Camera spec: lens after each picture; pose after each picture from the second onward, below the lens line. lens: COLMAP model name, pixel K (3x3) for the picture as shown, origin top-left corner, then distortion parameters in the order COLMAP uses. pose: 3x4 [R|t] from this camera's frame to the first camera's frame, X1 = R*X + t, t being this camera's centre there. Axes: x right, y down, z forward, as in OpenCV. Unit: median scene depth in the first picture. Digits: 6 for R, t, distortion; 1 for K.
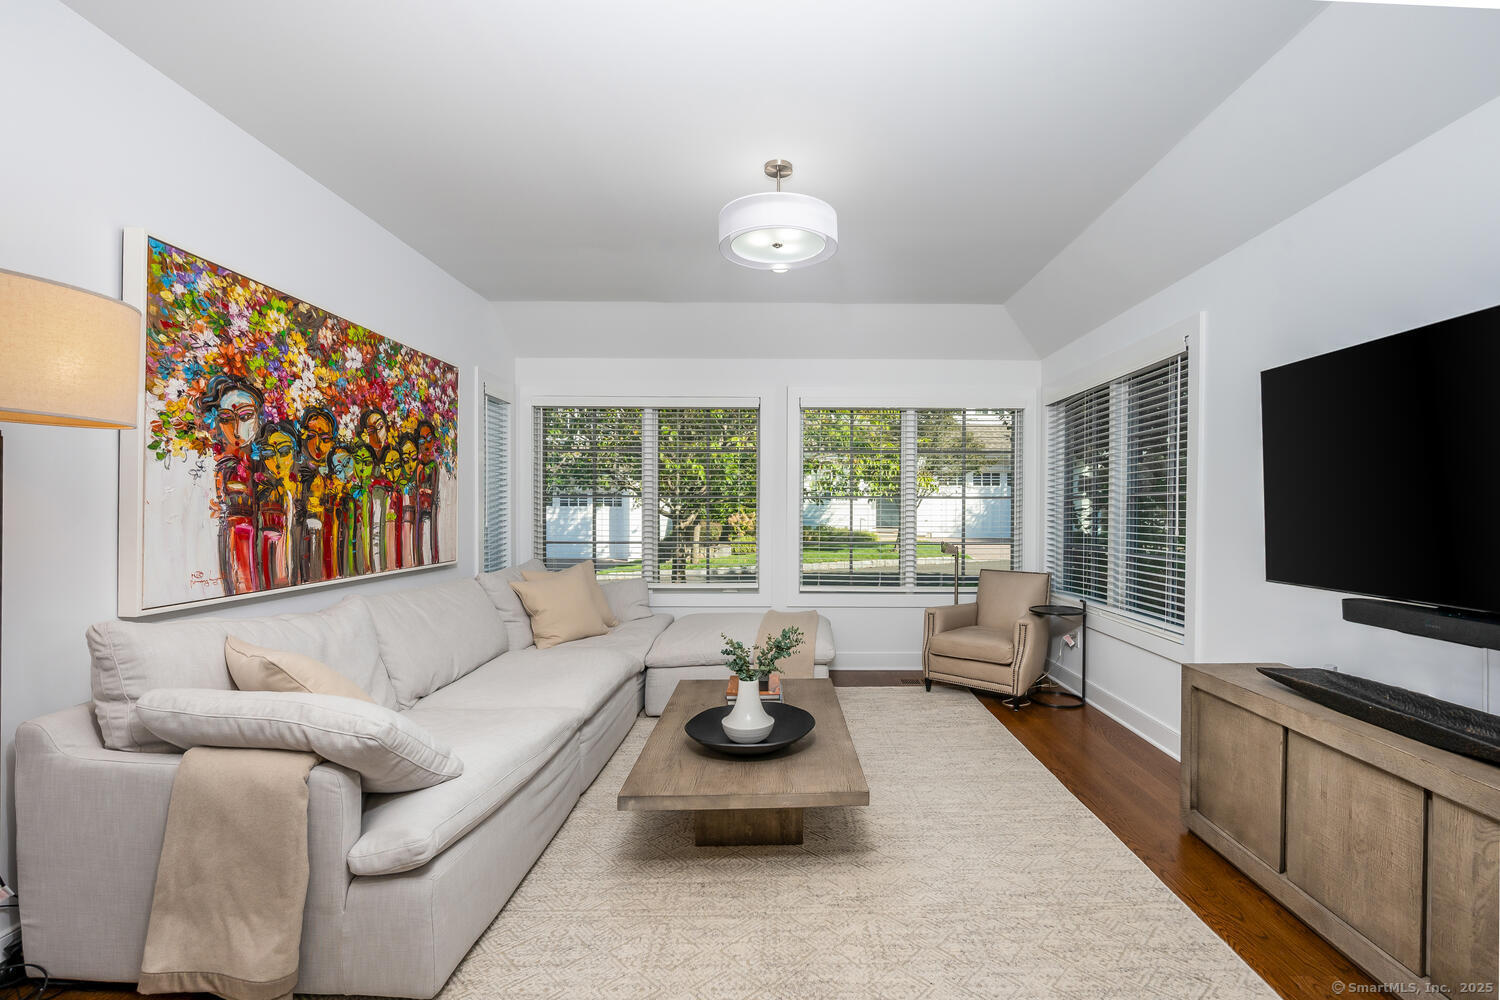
lens RADIAL K [[660.4, 0, 787.6], [0, 660.4, 517.2], [0, 0, 1]] dist [-0.000248, -0.000117]
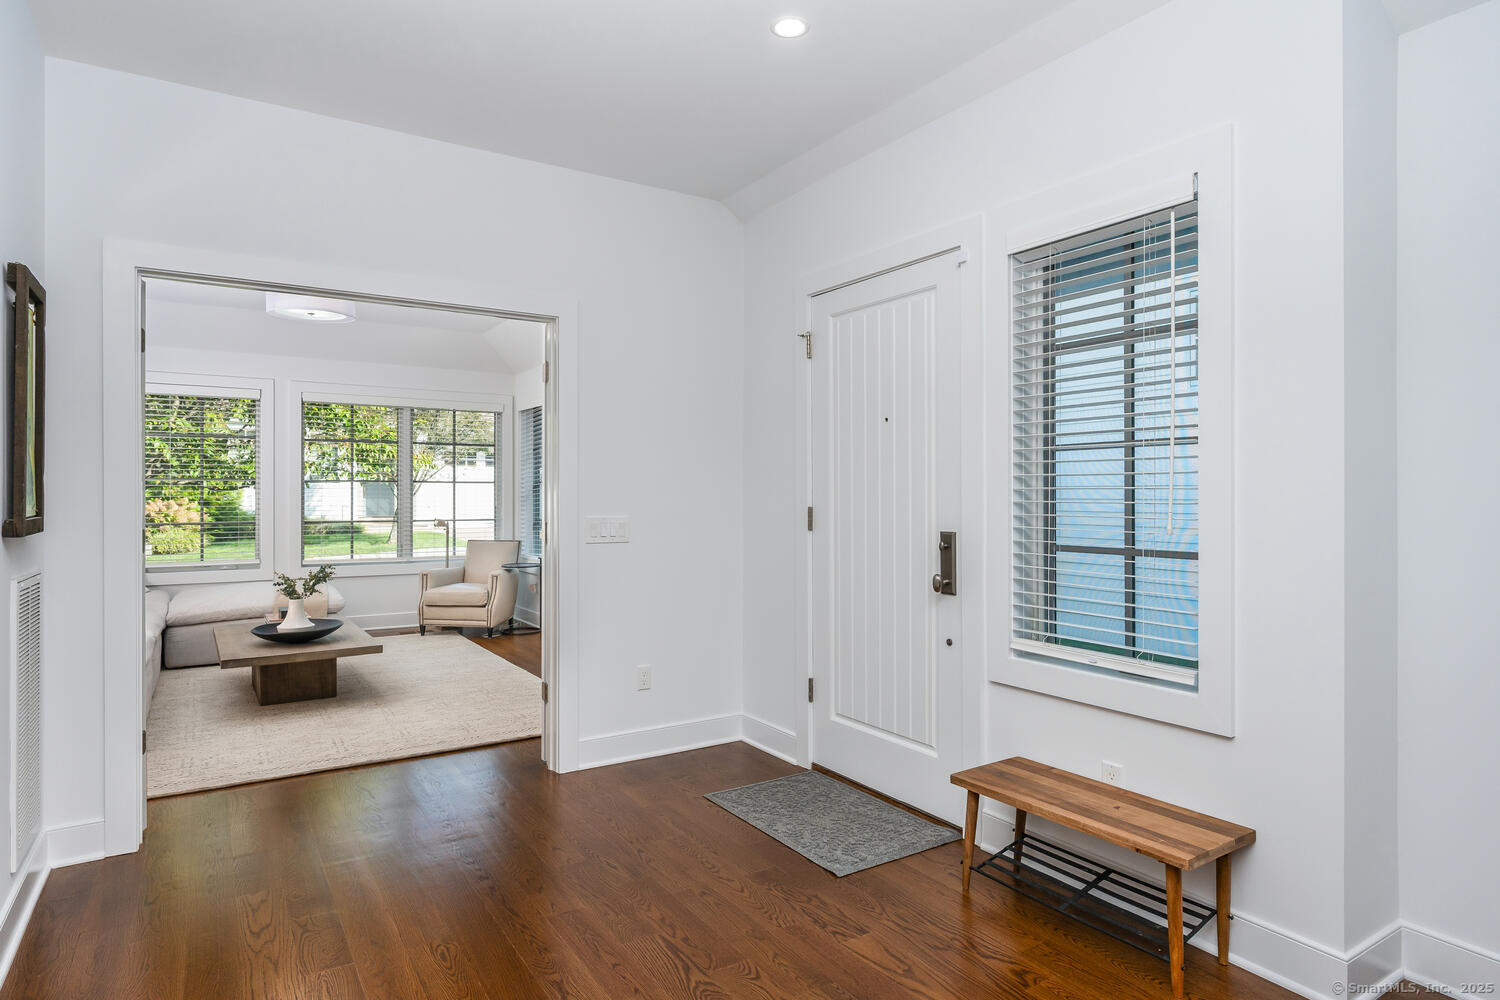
lens RADIAL K [[850.1, 0, 750.0], [0, 850.1, 500.0], [0, 0, 1]] dist [0.001905, 0.000077]
pose [[0.844334, -0.001411, 0.535816, -0.154869], [0.005054, 0.999973, -0.005329, 0.019087], [-0.535794, 0.007207, 0.844318, -0.848892]]
